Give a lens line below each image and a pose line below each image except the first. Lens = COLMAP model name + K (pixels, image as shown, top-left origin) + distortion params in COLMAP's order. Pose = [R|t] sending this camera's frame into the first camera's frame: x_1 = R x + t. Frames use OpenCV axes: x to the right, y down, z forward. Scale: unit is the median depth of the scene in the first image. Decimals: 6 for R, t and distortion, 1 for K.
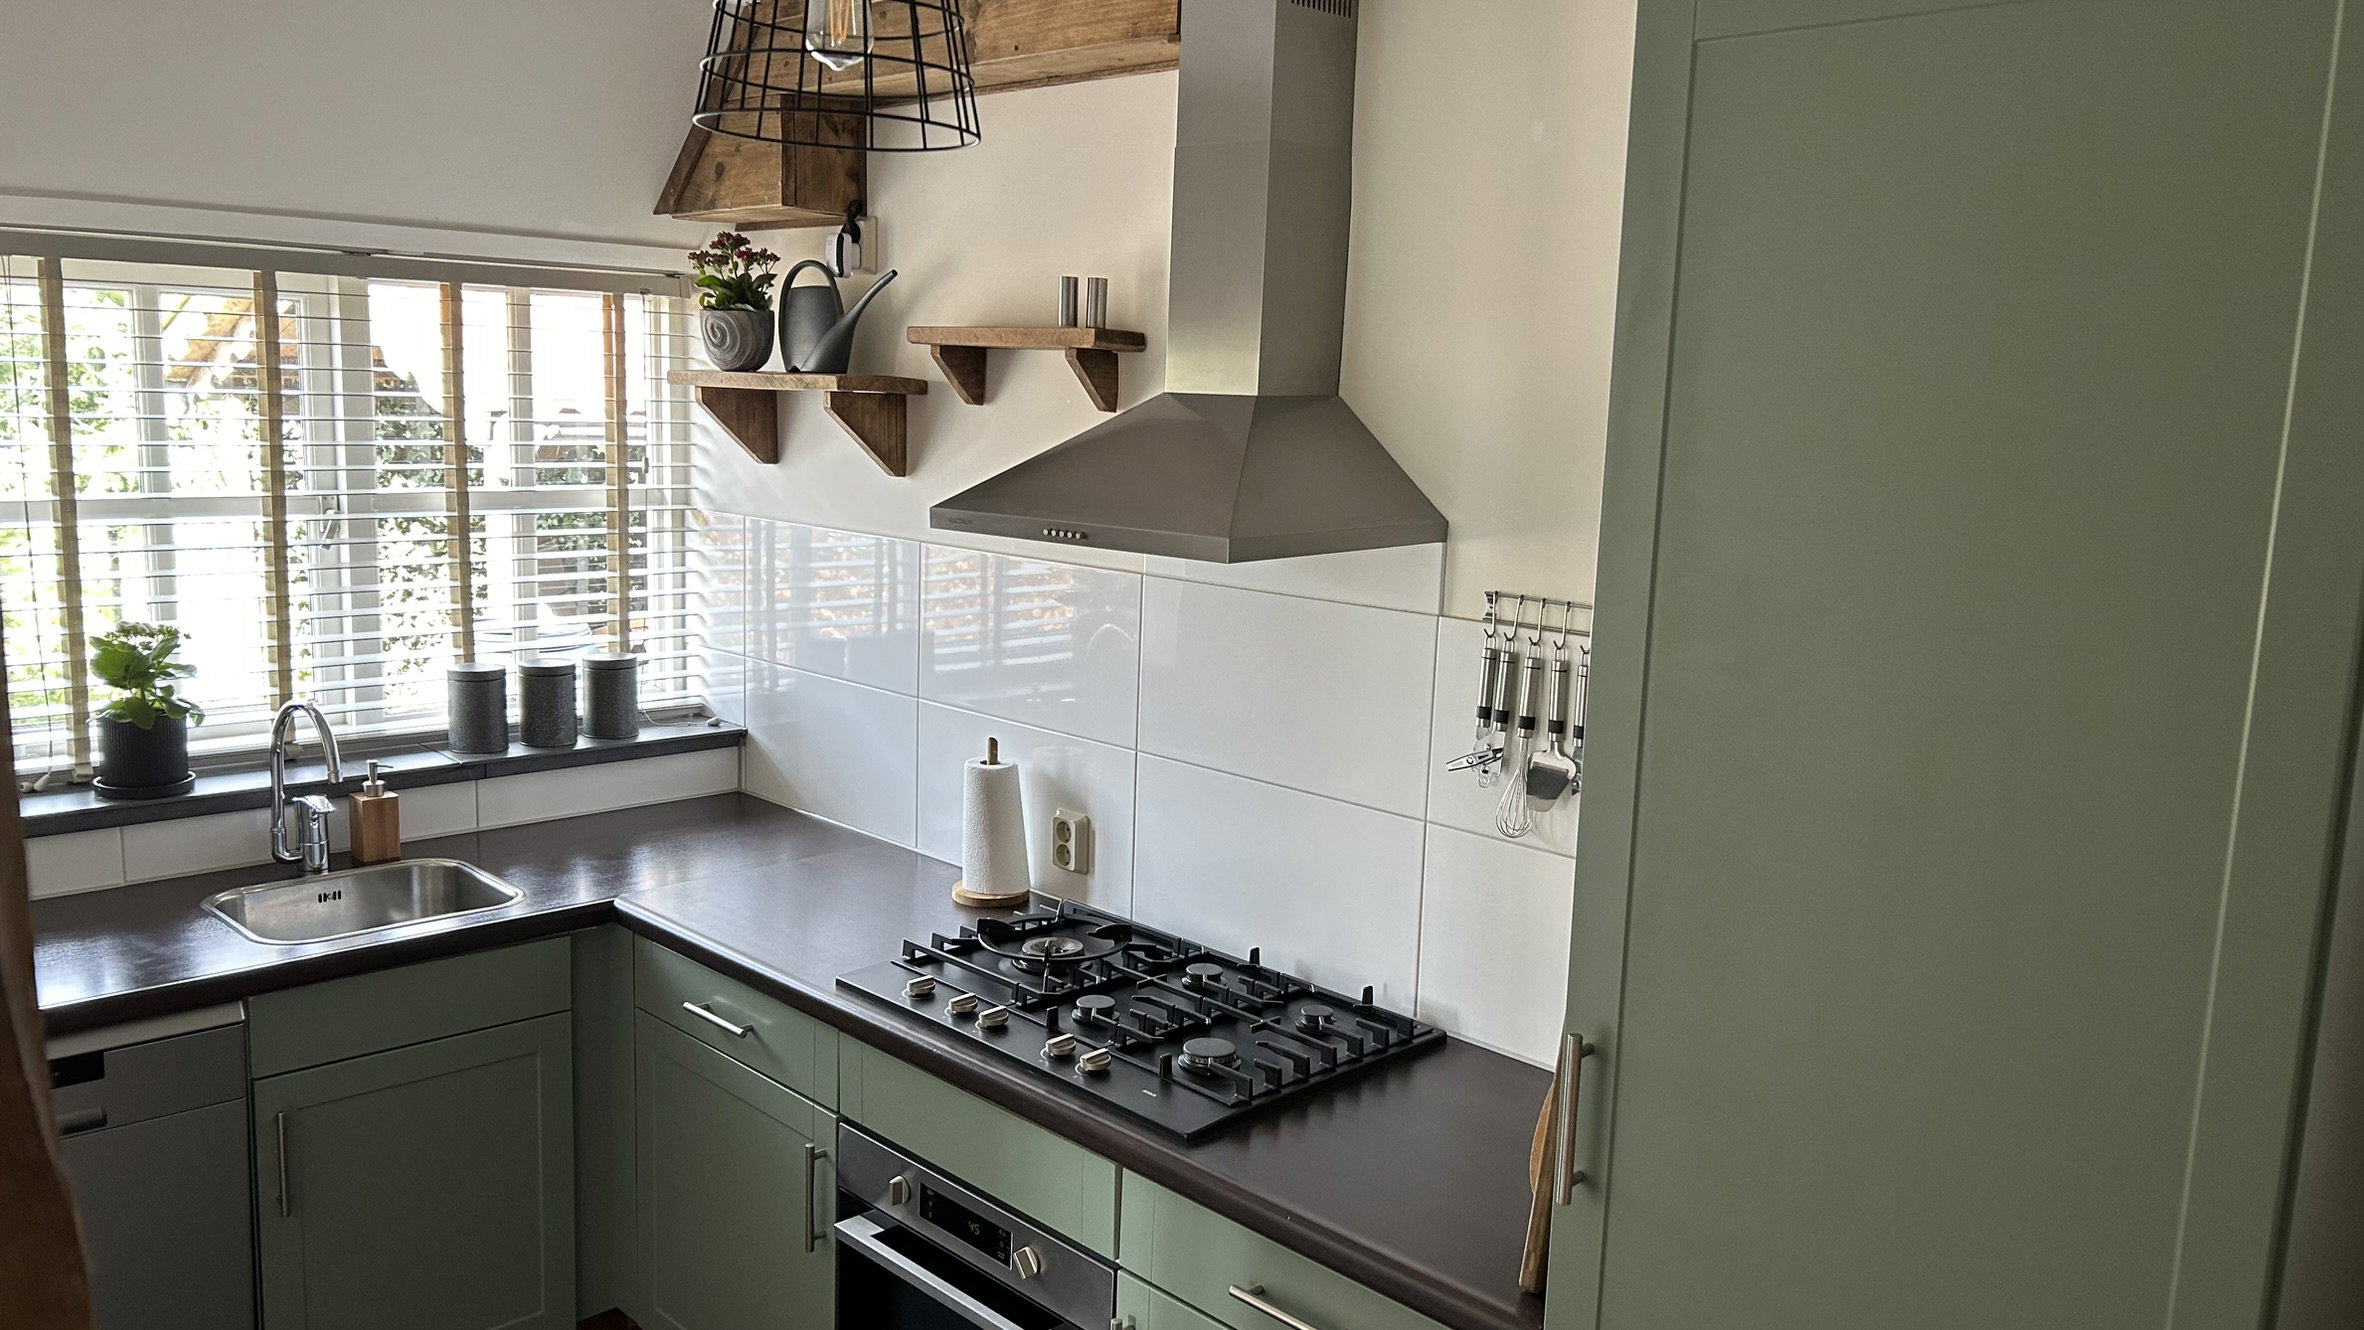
lens RADIAL K [[1783.2, 0, 1186.6], [0, 1783.2, 679.0], [0, 0, 1]] dist [0.028133, -0.009276]
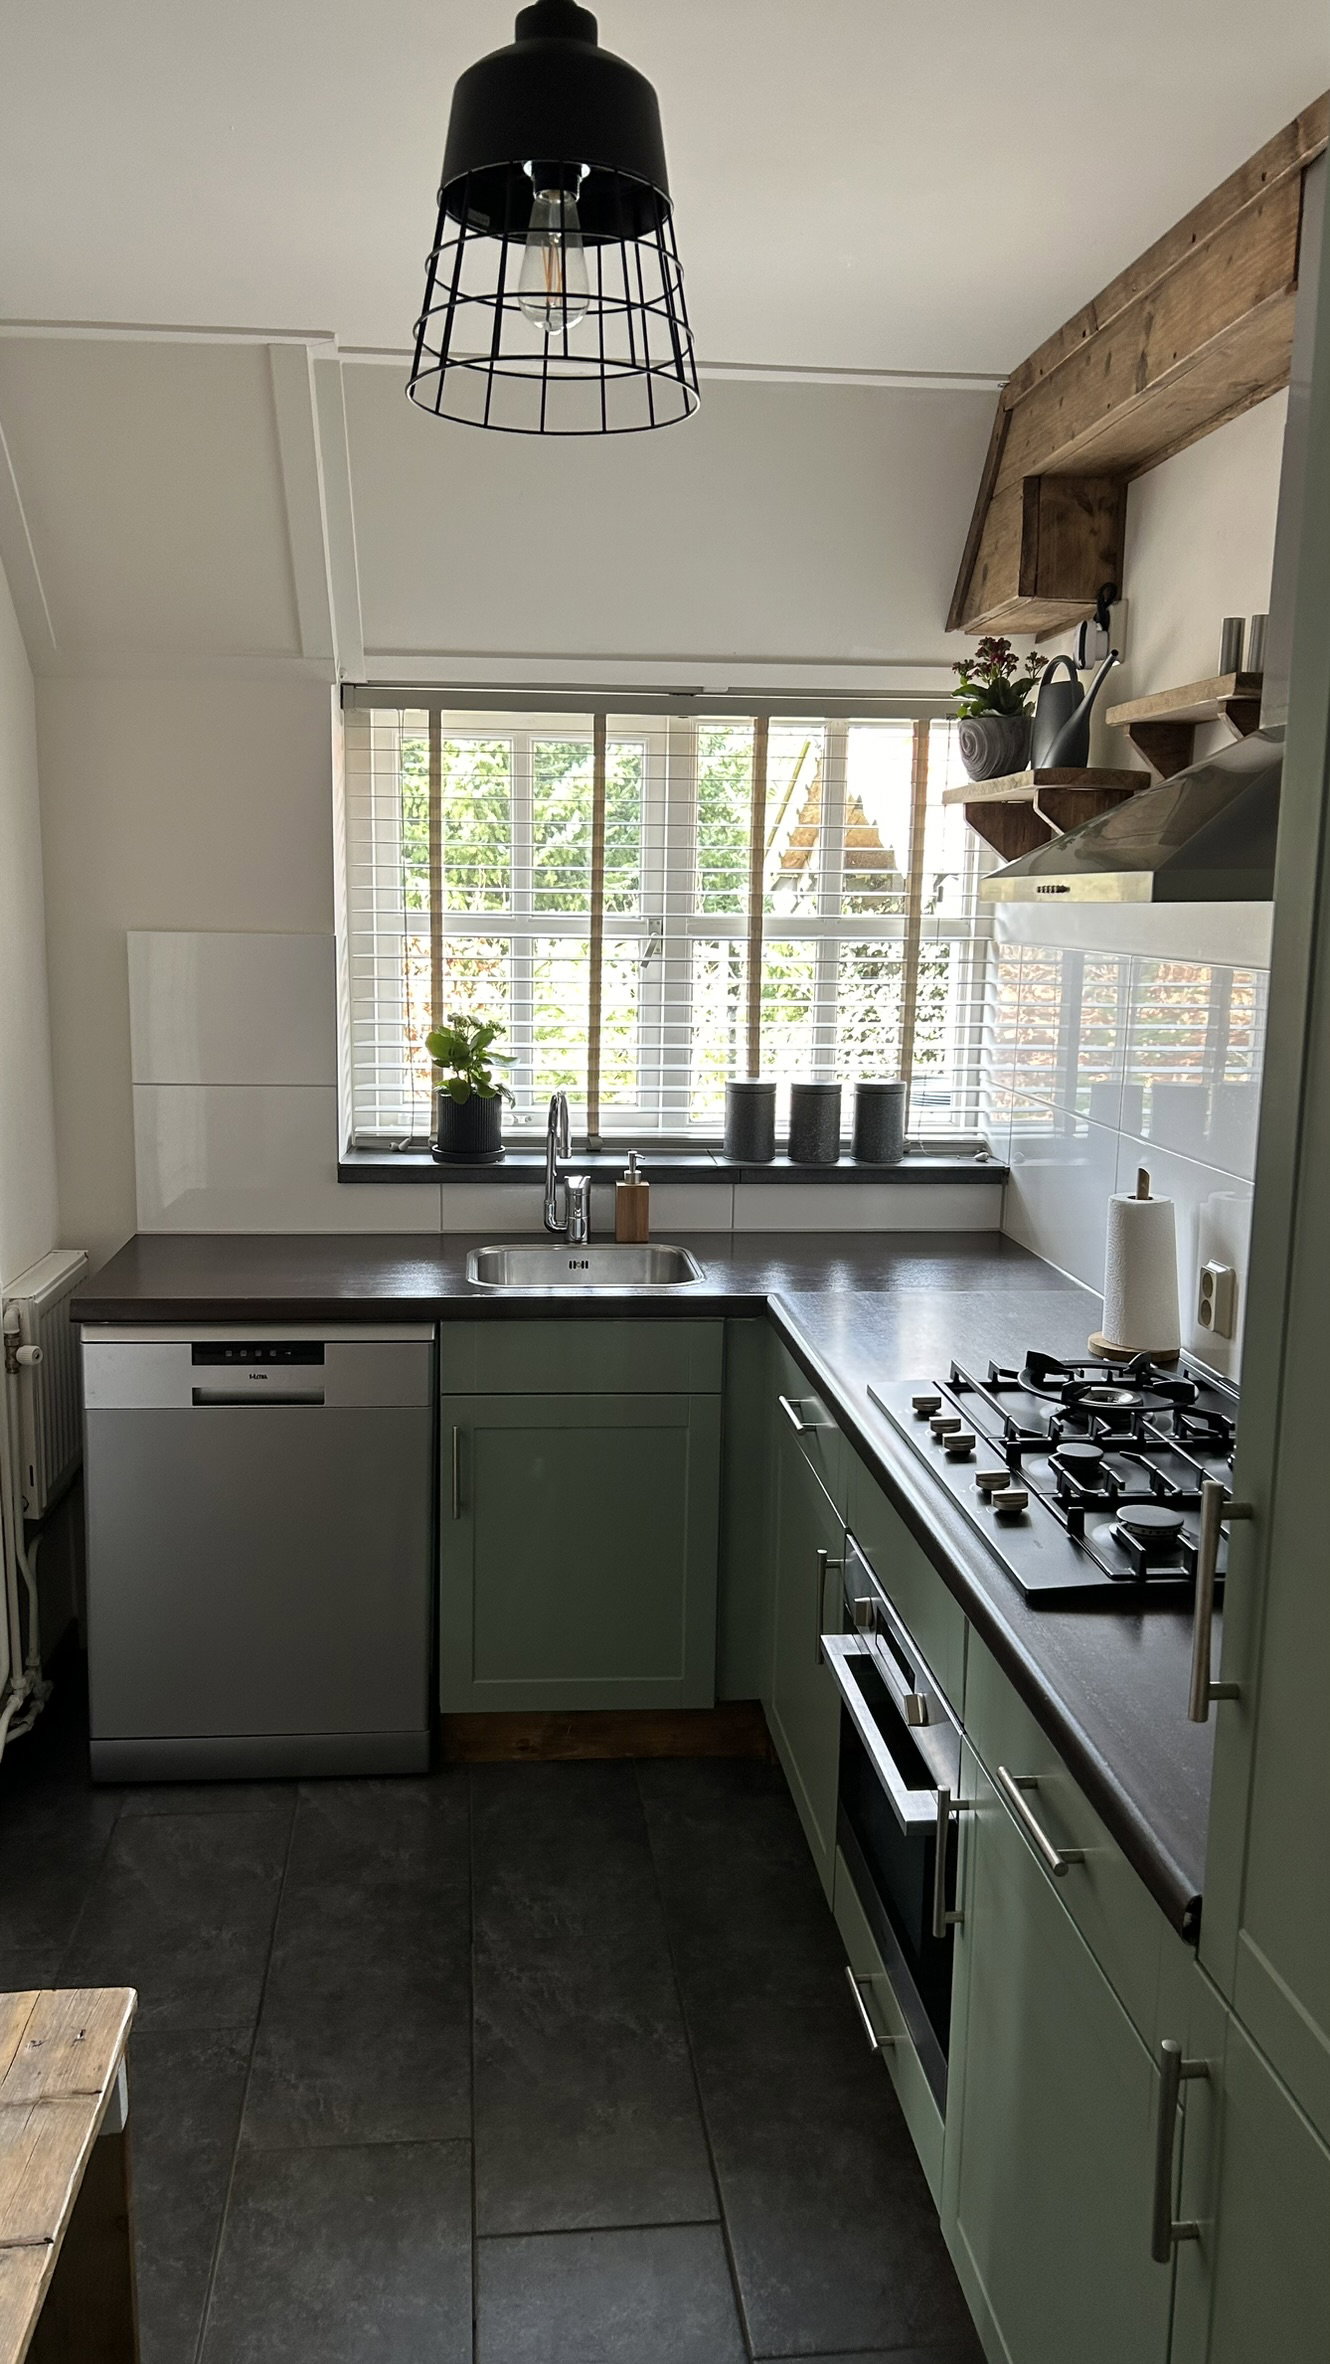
lens RADIAL K [[1783.2, 0, 653.8], [0, 1783.2, 1210.0], [0, 0, 1]] dist [0.028133, -0.009276]
pose [[0.768805, 0.092565, -0.632749, 0.248542], [-0.093778, 0.995091, 0.031629, 0.044568], [0.632570, 0.035022, 0.773711, 0.154956]]
